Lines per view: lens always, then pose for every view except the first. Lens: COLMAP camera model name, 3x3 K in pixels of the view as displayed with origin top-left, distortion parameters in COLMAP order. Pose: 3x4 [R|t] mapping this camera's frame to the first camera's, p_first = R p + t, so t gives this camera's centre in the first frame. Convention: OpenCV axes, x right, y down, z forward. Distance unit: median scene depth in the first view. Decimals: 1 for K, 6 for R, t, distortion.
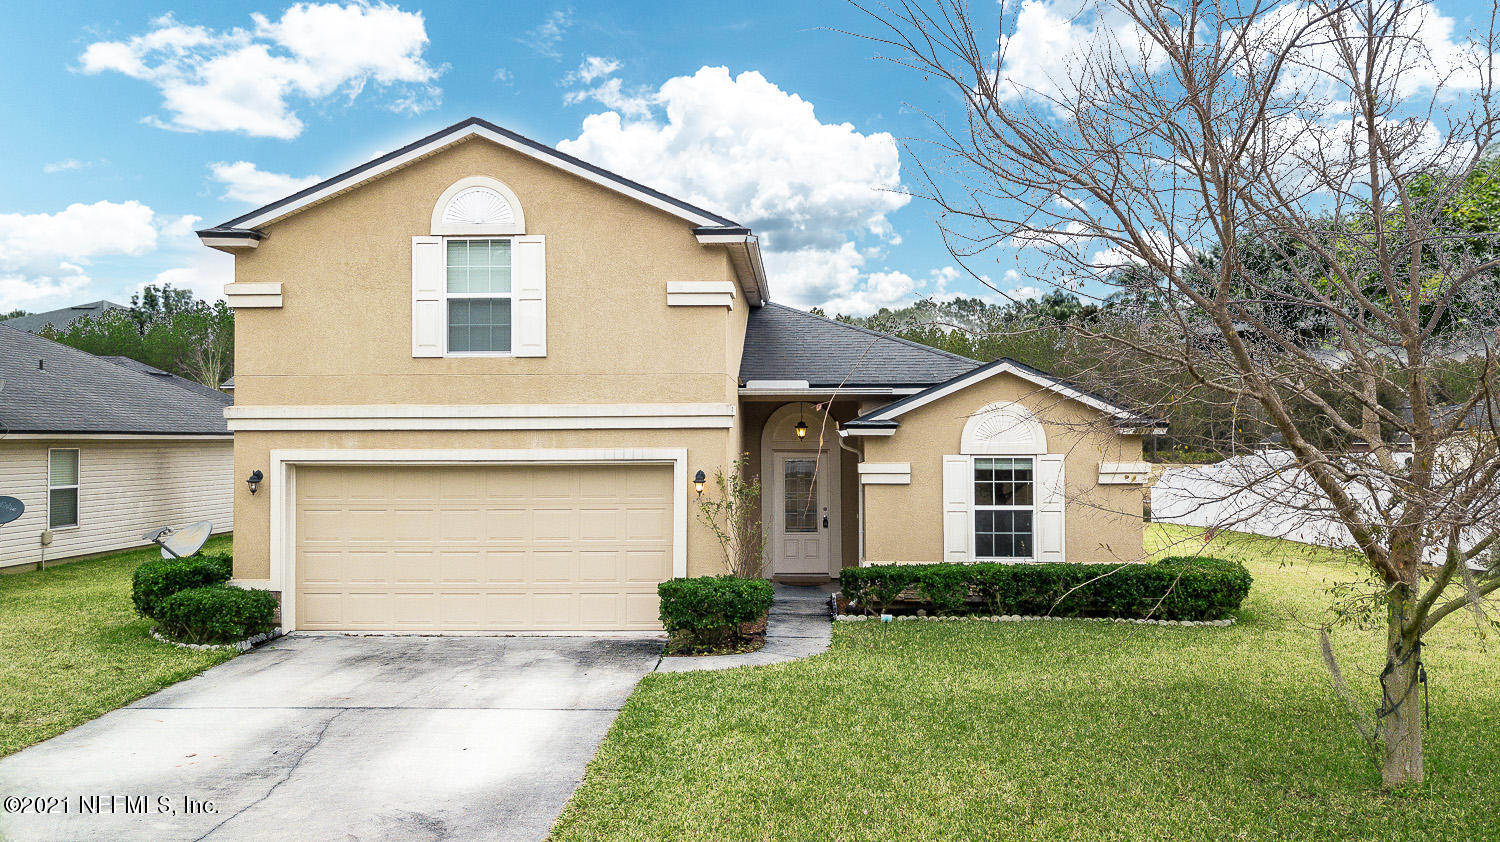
lens RADIAL K [[1169.2, 0, 751.4], [0, 1169.2, 462.8], [0, 0, 1]] dist [0.009180, 0.011220]
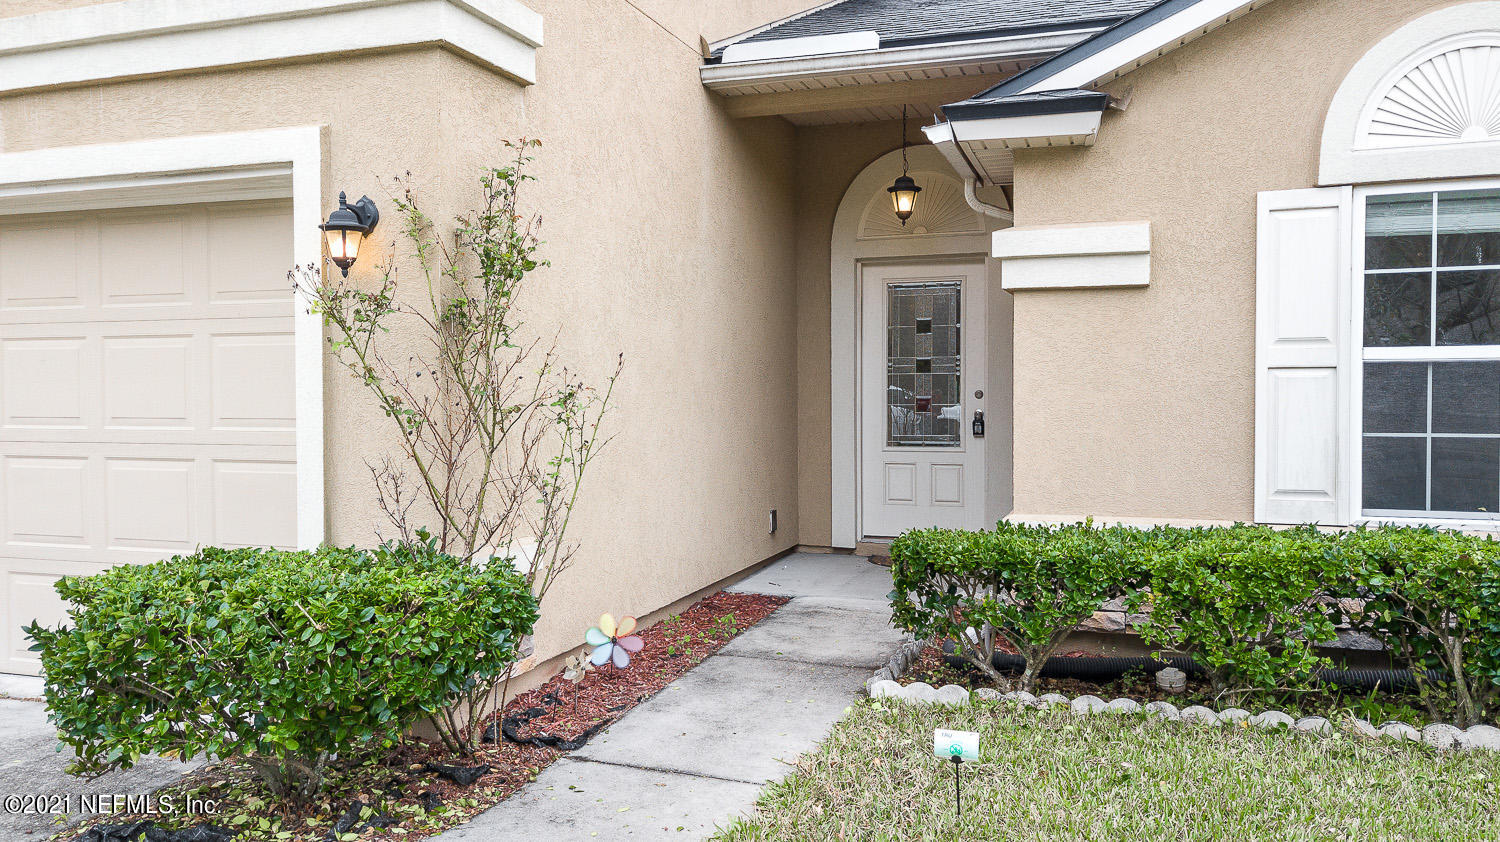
lens RADIAL K [[1169.2, 0, 751.4], [0, 1169.2, 462.8], [0, 0, 1]] dist [0.009180, 0.011220]
pose [[0.959294, 0.013745, -0.282074, 0.122936], [-0.002443, 0.999181, 0.040379, 0.055833], [0.282398, -0.038046, 0.958543, 0.653649]]
